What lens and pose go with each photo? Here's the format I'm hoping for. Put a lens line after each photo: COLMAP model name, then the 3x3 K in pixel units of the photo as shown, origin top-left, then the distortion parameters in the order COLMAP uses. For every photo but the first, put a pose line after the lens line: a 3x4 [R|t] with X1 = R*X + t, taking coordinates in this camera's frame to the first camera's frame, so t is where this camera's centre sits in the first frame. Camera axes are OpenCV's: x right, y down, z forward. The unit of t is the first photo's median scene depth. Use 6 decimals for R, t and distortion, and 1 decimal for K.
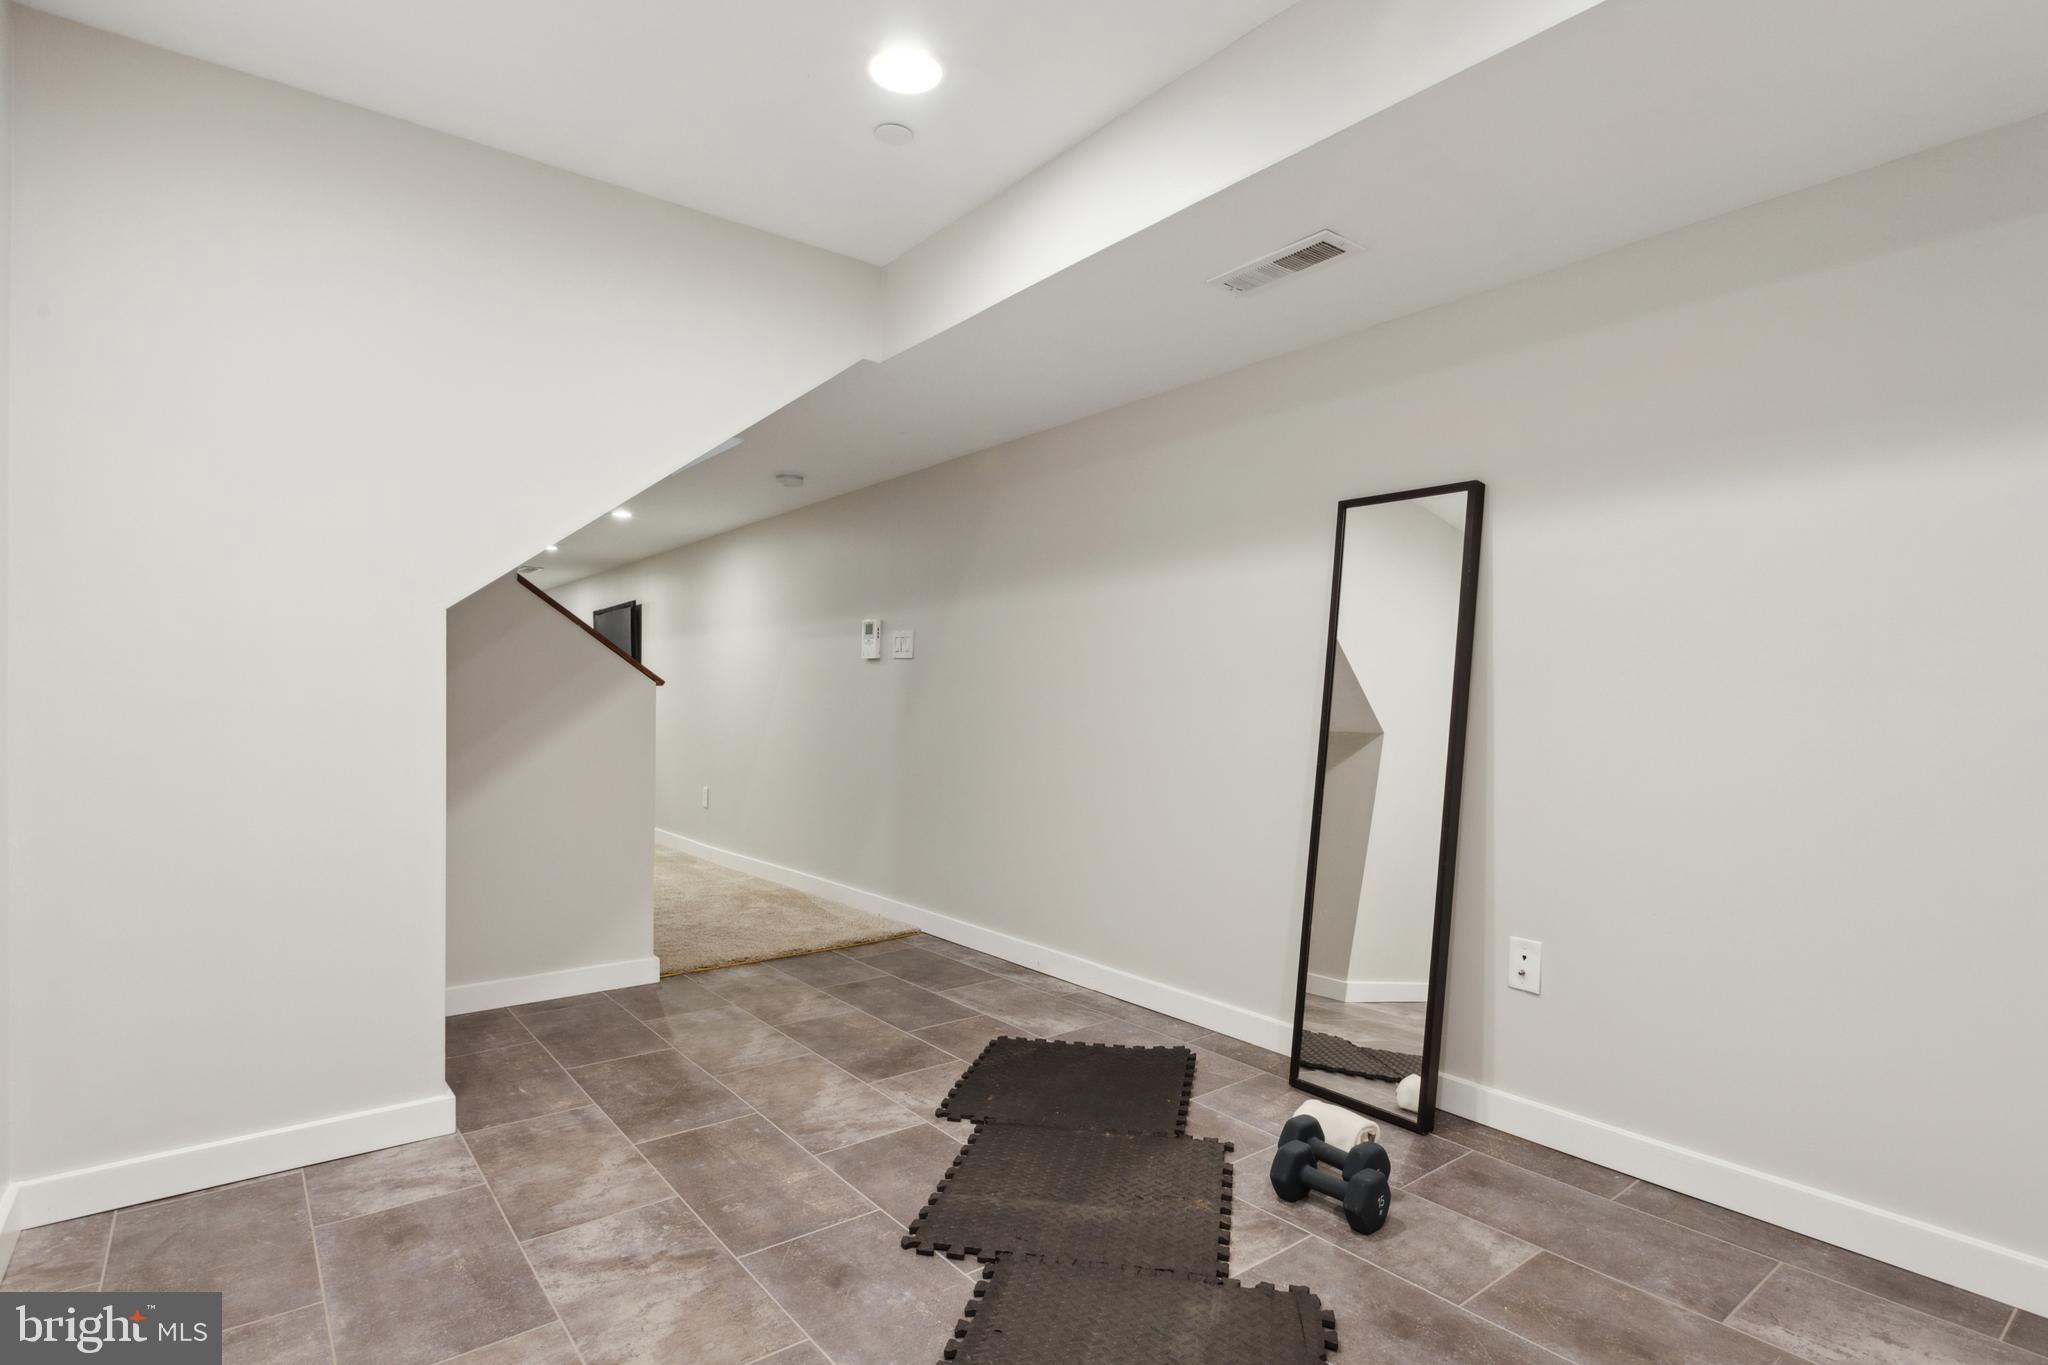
lens RADIAL K [[1005.7, 0, 1039.1], [0, 1005.7, 695.8], [0, 0, 1]] dist [-0.029527, 0.018133]
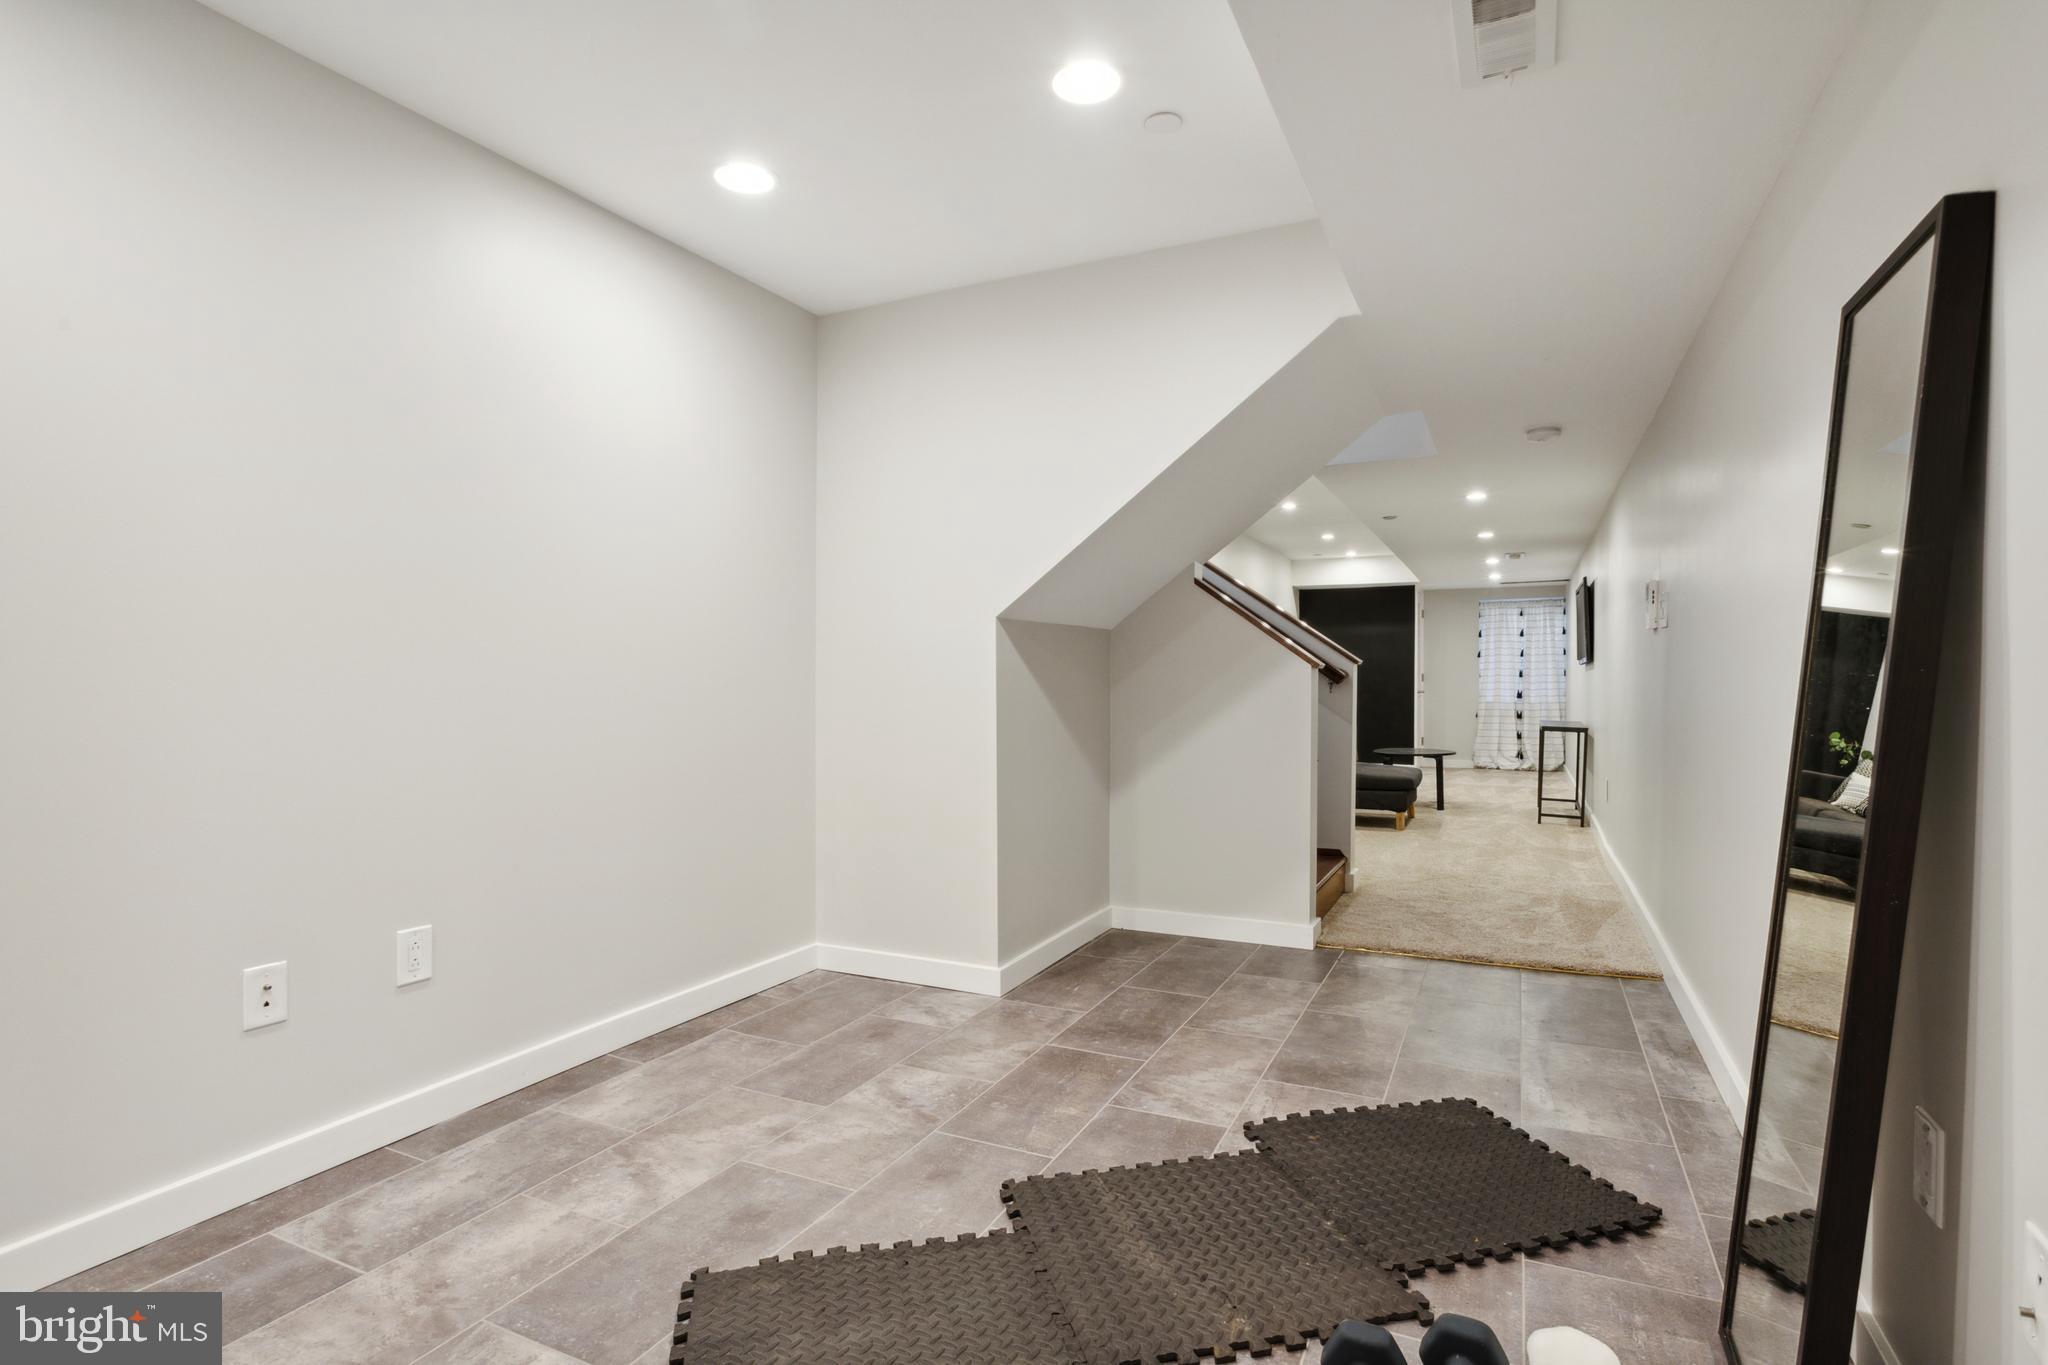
lens RADIAL K [[993.7, 0, 1053.7], [0, 993.7, 679.3], [0, 0, 1]] dist [-0.002707, 0.000920]
pose [[0.443489, -0.011978, -0.896200, 0.687554], [0.010703, 0.999910, -0.008068, 0.010644], [0.896216, -0.006014, 0.443577, 0.460475]]
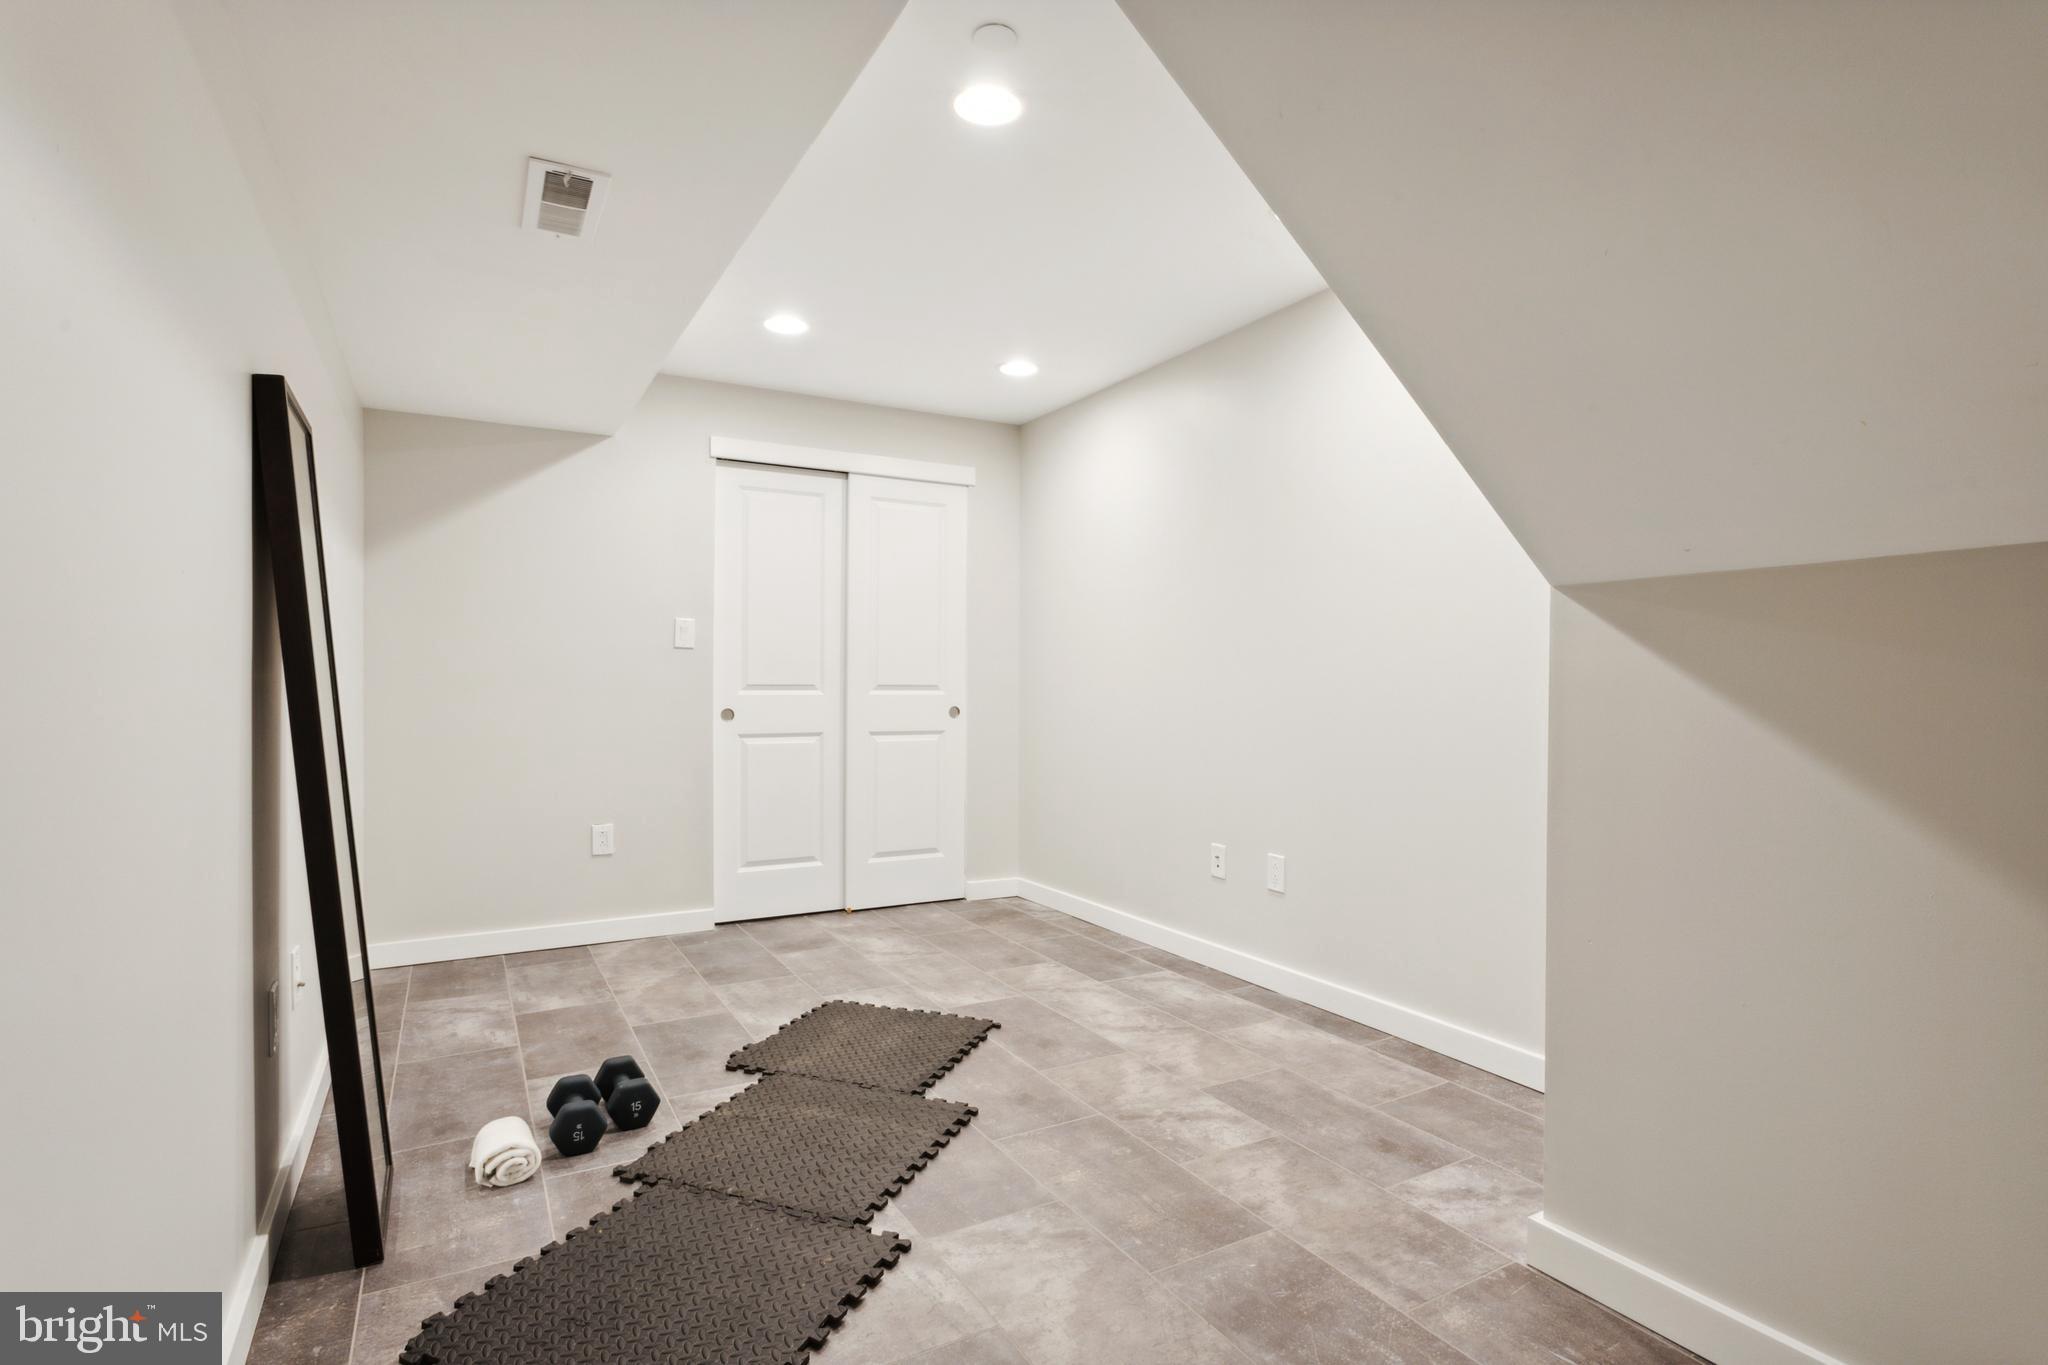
lens RADIAL K [[1014.3, 0, 1027.5], [0, 1014.3, 670.8], [0, 0, 1]] dist [-0.022961, 0.019796]
pose [[-0.987588, -0.011738, 0.156628, -0.322182], [-0.014327, 0.999779, -0.015414, -0.003582], [-0.156412, -0.017466, -0.987537, 1.847968]]
